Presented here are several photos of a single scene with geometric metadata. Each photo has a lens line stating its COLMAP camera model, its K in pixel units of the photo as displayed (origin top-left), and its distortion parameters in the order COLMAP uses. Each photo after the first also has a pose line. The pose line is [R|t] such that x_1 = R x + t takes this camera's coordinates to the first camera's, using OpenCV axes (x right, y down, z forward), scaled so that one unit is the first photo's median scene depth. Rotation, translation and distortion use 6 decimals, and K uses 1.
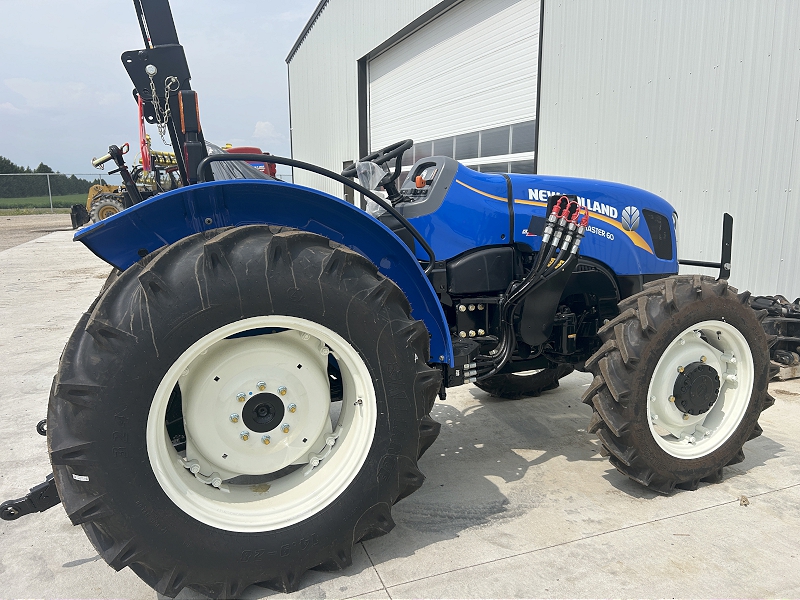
lens RADIAL K [[611.8, 0, 400.0], [0, 611.8, 300.0], [0, 0, 1]] dist [0.040779, -0.051796]
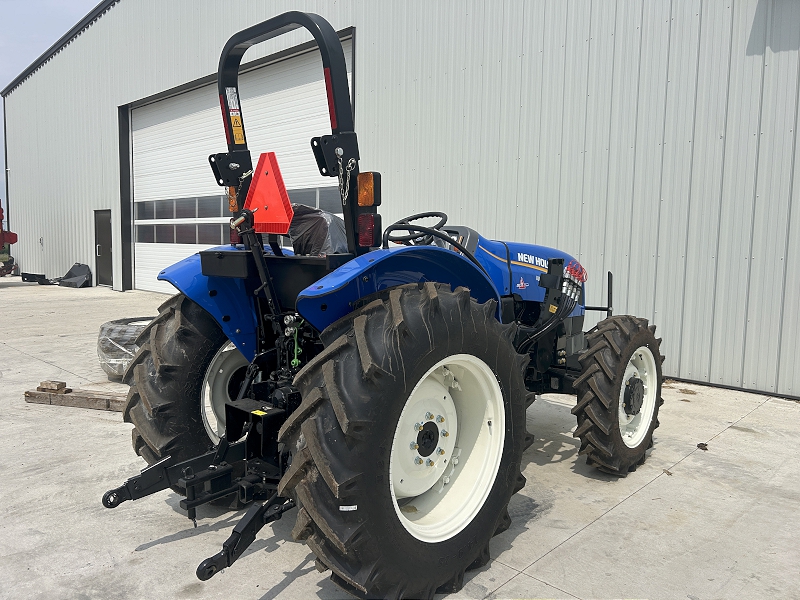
lens RADIAL K [[608.8, 0, 398.0], [0, 608.8, 289.8], [0, 0, 1]] dist [0.042690, -0.063969]
pose [[0.902151, -0.009448, 0.431317, -0.594226], [0.053643, 0.994458, -0.090417, 0.000280], [-0.428072, 0.104707, 0.897658, -0.048091]]
